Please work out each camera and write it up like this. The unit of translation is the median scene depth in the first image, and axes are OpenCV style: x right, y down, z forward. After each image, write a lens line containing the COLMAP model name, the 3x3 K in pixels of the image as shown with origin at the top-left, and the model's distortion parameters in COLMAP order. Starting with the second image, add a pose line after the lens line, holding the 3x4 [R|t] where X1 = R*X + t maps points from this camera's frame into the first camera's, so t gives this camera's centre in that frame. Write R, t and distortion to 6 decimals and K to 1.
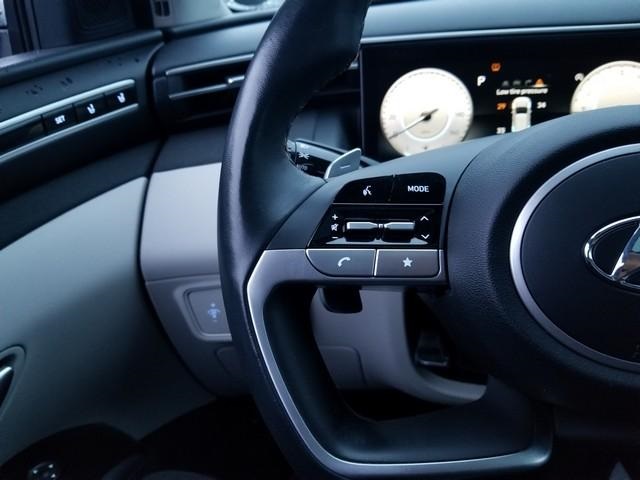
lens RADIAL K [[468.9, 0, 320.0], [0, 468.9, 240.0], [0, 0, 1]] dist [0.093258, -0.182536]
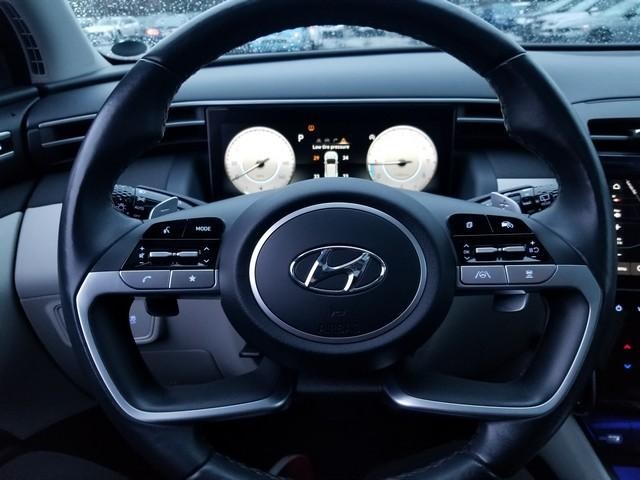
lens RADIAL K [[482.9, 0, 318.0], [0, 482.9, 251.1], [0, 0, 1]] dist [0.009787, -0.005651]
pose [[0.990366, -0.008222, 0.138230, 0.206278], [0.010253, 0.999850, -0.013987, -0.007914], [-0.138094, 0.015270, 0.990301, -0.315418]]
